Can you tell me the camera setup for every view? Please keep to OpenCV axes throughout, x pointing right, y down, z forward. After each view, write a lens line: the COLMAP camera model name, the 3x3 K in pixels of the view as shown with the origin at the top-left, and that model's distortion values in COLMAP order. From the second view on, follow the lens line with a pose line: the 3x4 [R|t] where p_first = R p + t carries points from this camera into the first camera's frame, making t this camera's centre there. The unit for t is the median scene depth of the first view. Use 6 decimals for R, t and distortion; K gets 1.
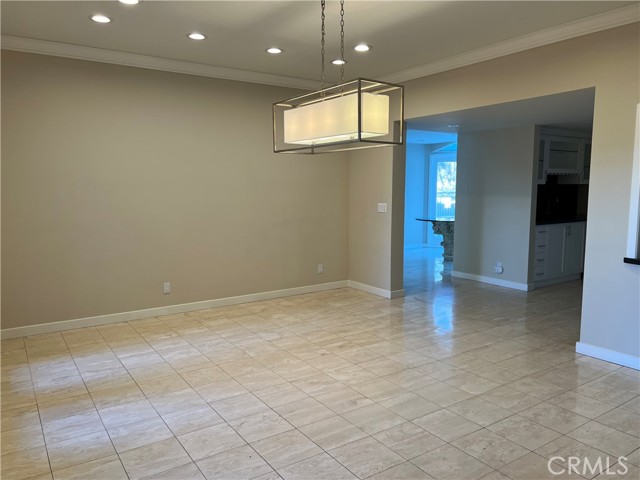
lens RADIAL K [[481.2, 0, 320.1], [0, 481.2, 240.3], [0, 0, 1]] dist [0.047126, -0.048180]
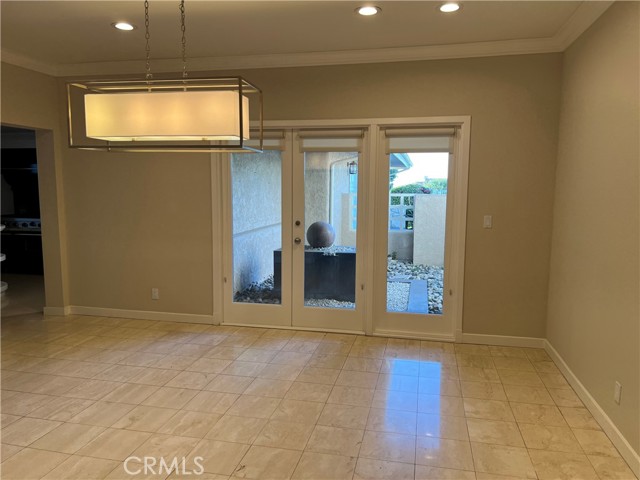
lens RADIAL K [[481.2, 0, 320.0], [0, 481.2, 240.2], [0, 0, 1]] dist [0.047126, -0.048180]
pose [[-0.718752, 0.074588, -0.691254, 0.440461], [-0.083598, 0.977744, 0.192424, -0.227007], [0.690223, 0.196093, -0.696520, 1.850001]]
